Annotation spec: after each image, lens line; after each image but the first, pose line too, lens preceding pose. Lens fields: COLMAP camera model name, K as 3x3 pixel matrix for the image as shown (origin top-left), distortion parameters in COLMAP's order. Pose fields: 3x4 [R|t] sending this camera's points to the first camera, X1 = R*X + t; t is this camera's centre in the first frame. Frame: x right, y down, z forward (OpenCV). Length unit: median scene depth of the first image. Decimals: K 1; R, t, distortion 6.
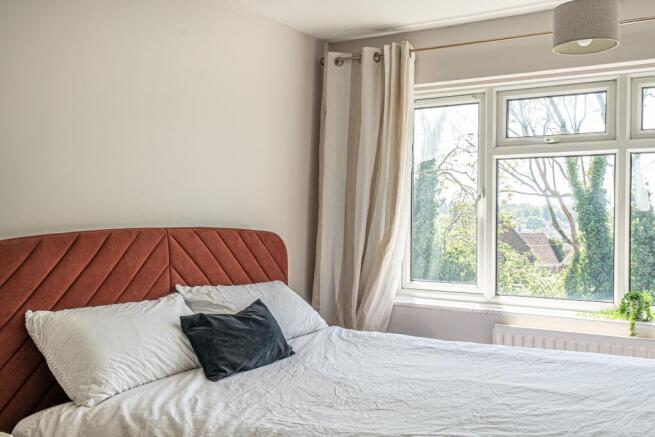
lens RADIAL K [[654.7, 0, 327.5], [0, 654.7, 218.5], [0, 0, 1]] dist [0.011912, 0.010035]
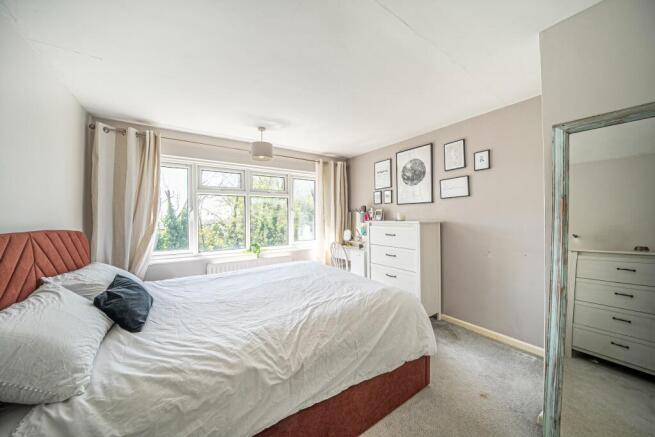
lens RADIAL K [[224.4, 0, 327.5], [0, 224.4, 218.5], [0, 0, 1]] dist [-0.020271, -0.000023]
pose [[0.420238, -0.014283, 0.907302, -0.484443], [0.015852, 0.999839, 0.008397, -0.006347], [-0.907275, 0.010854, 0.420397, 0.437709]]
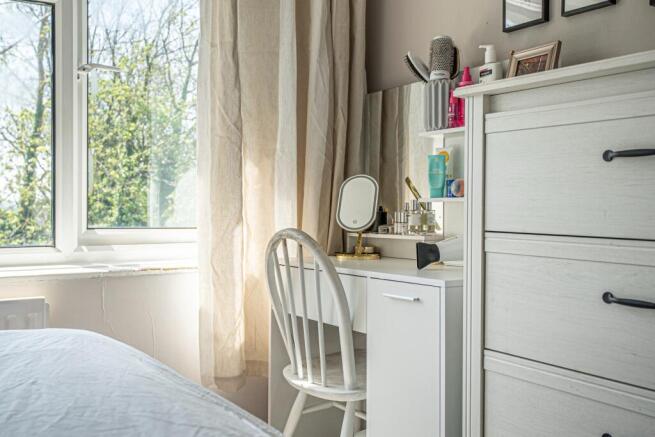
lens RADIAL K [[654.7, 0, 327.5], [0, 654.7, 218.5], [0, 0, 1]] dist [0.011912, 0.010035]
pose [[0.423100, -0.023490, 0.905779, 0.257223], [-0.003470, 0.999615, 0.027545, 0.142162], [-0.906077, -0.014797, 0.422855, 0.658859]]
